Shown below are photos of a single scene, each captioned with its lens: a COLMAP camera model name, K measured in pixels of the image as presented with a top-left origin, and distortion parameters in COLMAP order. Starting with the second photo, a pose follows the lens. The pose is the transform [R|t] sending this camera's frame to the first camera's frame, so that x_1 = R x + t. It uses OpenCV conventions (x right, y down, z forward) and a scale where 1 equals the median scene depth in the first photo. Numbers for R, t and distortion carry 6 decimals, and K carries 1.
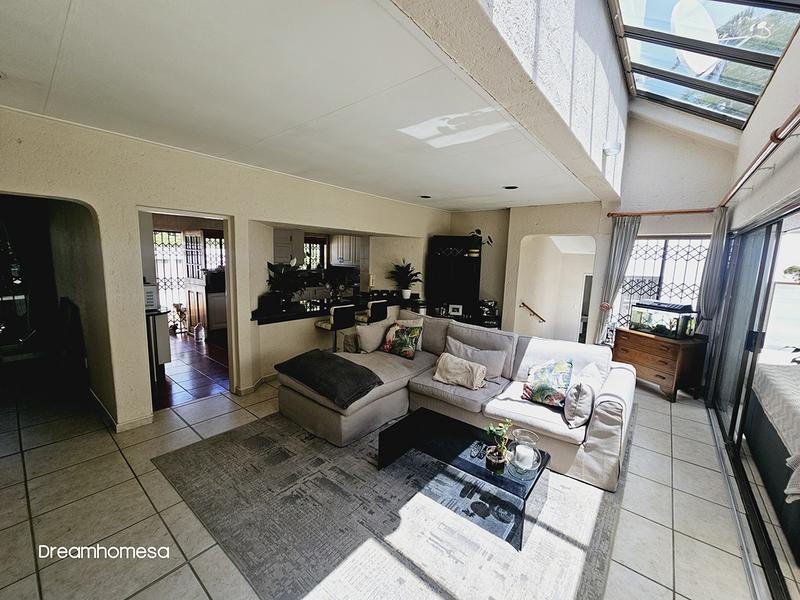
lens RADIAL K [[325.7, 0, 401.2], [0, 325.7, 301.4], [0, 0, 1]] dist [-0.004974, 0.001639]
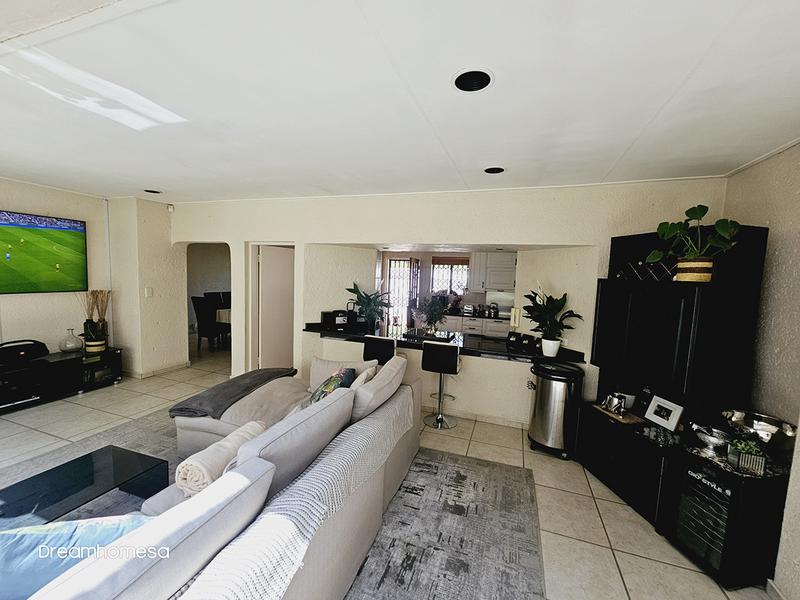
lens RADIAL K [[325.7, 0, 403.3], [0, 325.7, 301.2], [0, 0, 1]] dist [-0.004974, 0.001639]
pose [[0.349694, 0.061719, -0.934829, 0.558596], [-0.156063, 0.987723, 0.006832, -0.082958], [0.923774, 0.143503, 0.355033, 0.700606]]
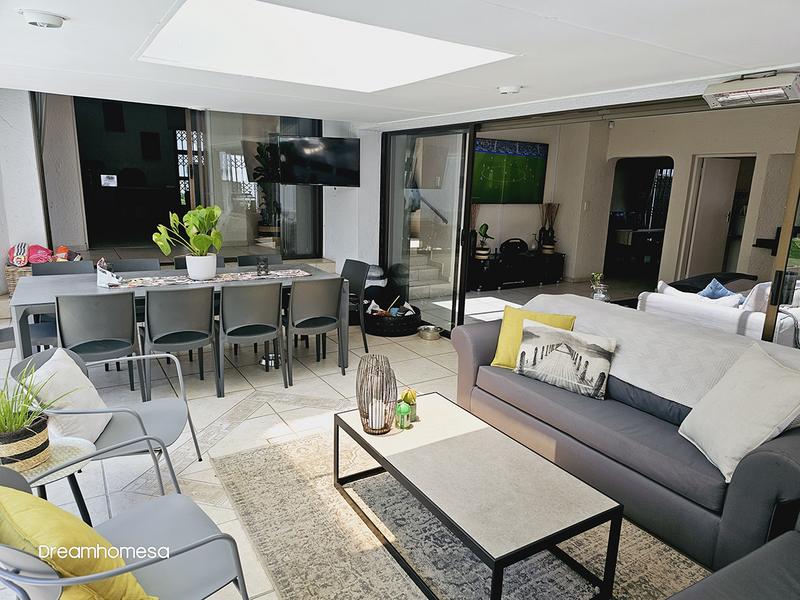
lens RADIAL K [[538.8, 0, 401.5], [0, 538.8, 306.0], [0, 0, 1]] dist [0.001033, 0.000537]
pose [[-0.326579, 0.173396, -0.929129, 1.262547], [-0.167405, 0.956875, 0.237415, 0.007736], [0.930227, 0.233076, -0.283468, 0.369955]]
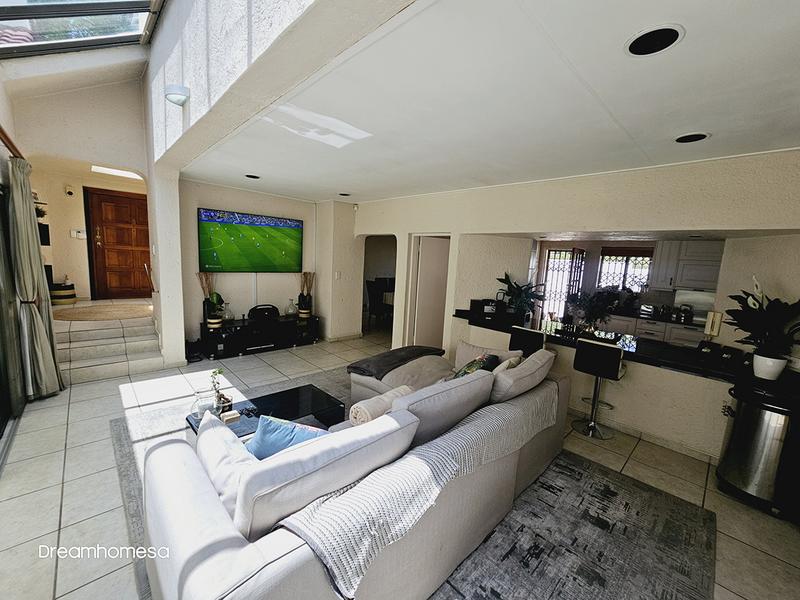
lens RADIAL K [[325.7, 0, 403.0], [0, 325.7, 301.9], [0, 0, 1]] dist [-0.004974, 0.001639]
pose [[-0.107426, 0.098463, -0.989325, 0.588216], [-0.194713, 0.973730, 0.118053, -0.079074], [0.974960, 0.205316, -0.085432, 0.705452]]
